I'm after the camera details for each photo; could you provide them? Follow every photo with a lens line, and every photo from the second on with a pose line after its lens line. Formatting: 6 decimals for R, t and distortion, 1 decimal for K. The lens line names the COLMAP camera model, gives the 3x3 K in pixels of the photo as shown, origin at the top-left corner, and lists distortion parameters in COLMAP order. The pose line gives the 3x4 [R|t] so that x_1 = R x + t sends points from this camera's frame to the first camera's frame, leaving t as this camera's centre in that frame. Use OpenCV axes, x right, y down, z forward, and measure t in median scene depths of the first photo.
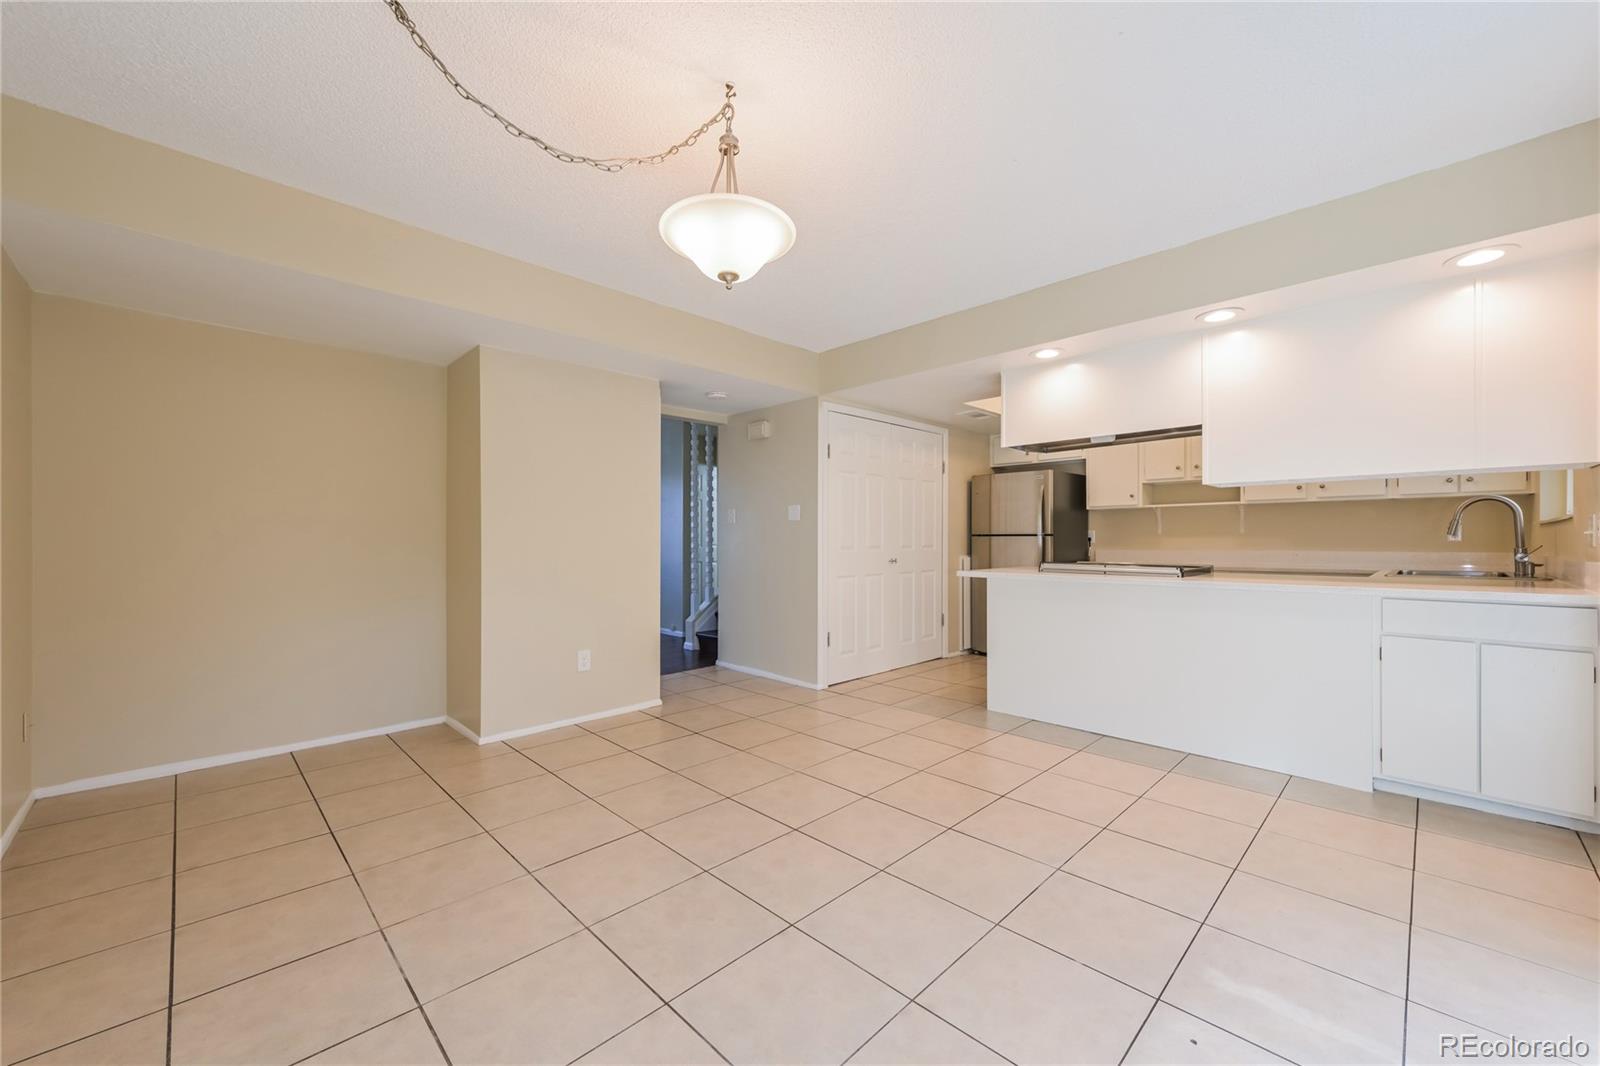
lens RADIAL K [[623.1, 0, 806.1], [0, 623.1, 546.5], [0, 0, 1]] dist [0.002541, 0.000284]
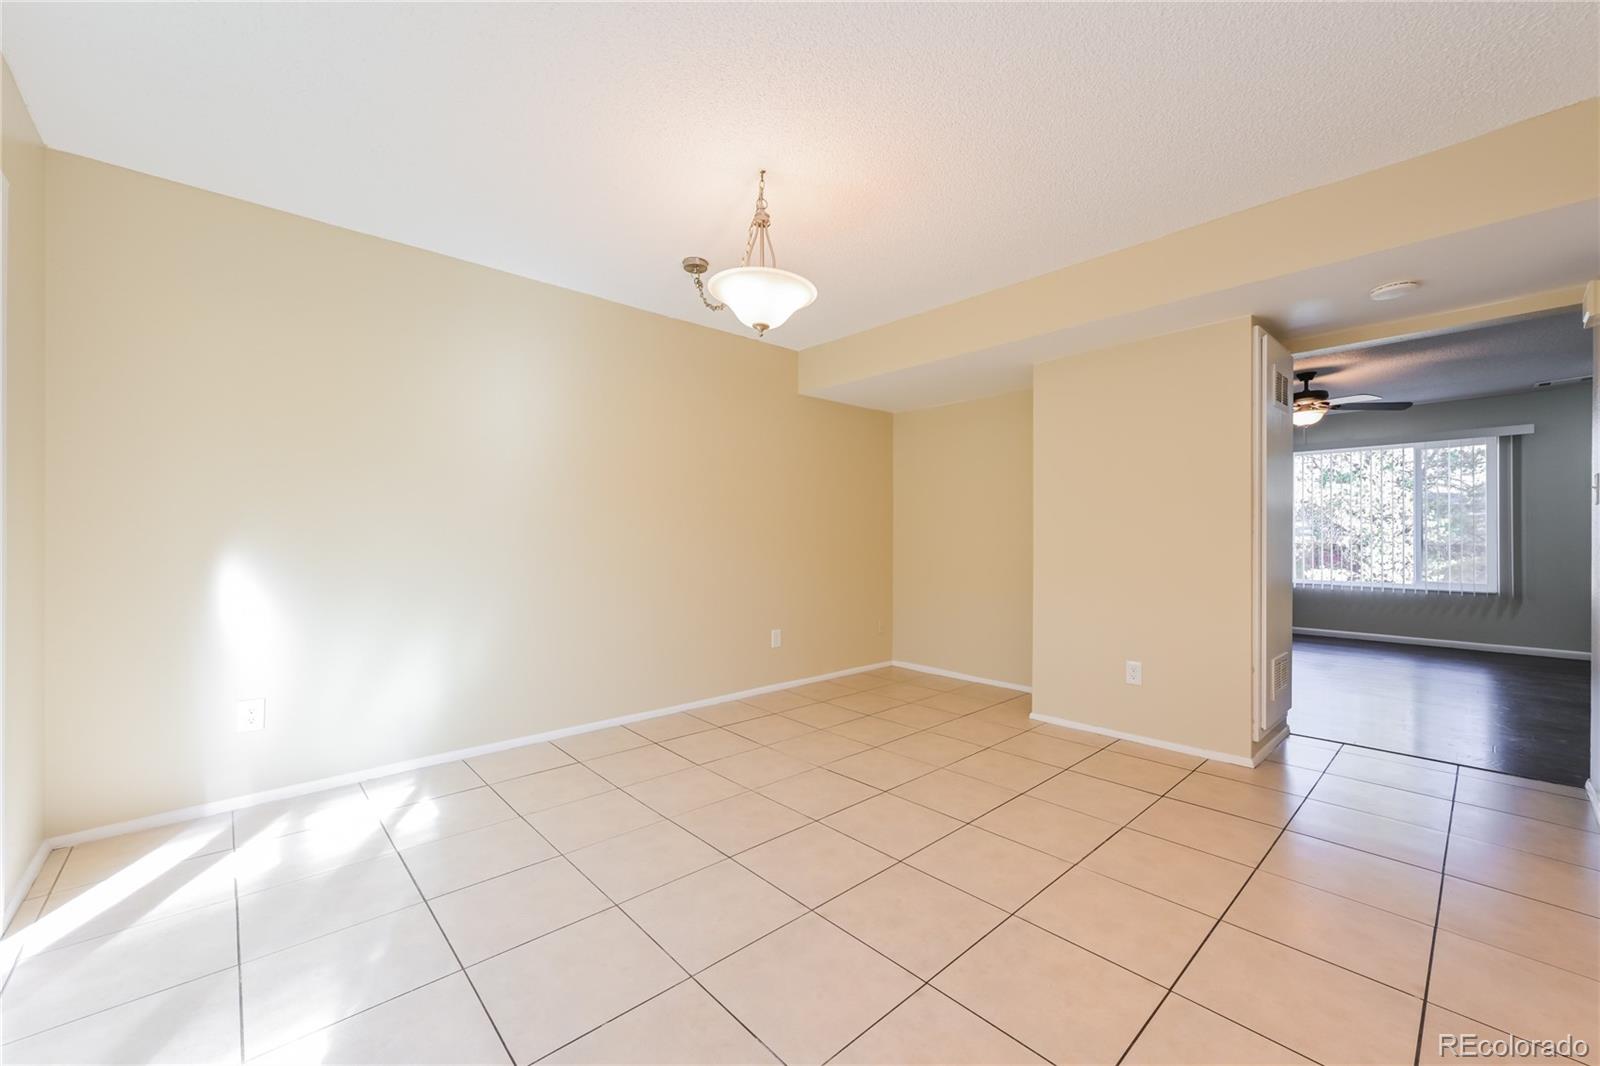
lens RADIAL K [[623.1, 0, 806.1], [0, 623.1, 546.5], [0, 0, 1]] dist [0.002541, 0.000284]
pose [[-0.041054, 0.016247, -0.999025, 0.392799], [-0.011847, 0.999790, 0.016746, -0.005297], [0.999087, 0.012523, -0.040853, 0.400751]]
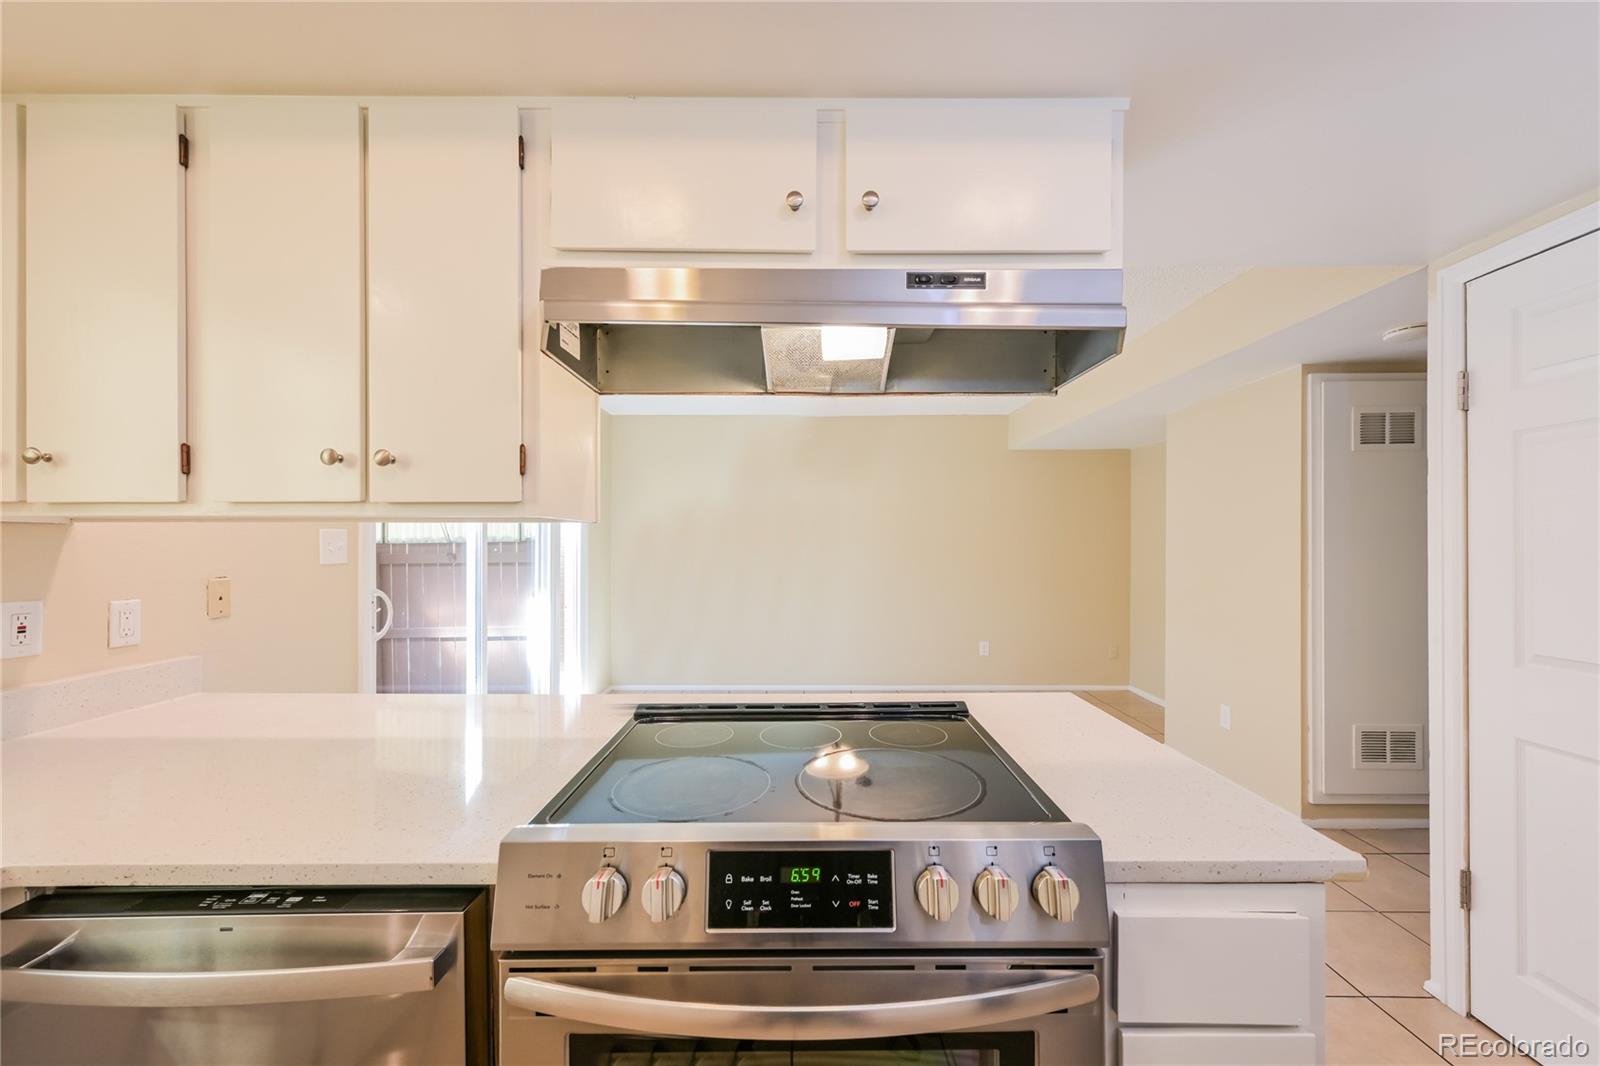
lens RADIAL K [[623.1, 0, 806.1], [0, 623.1, 546.5], [0, 0, 1]] dist [0.002541, 0.000284]
pose [[-0.704285, 0.006568, -0.709887, 0.509934], [-0.007528, 0.999832, 0.016720, -0.053996], [0.709878, 0.017120, -0.704117, 0.852903]]
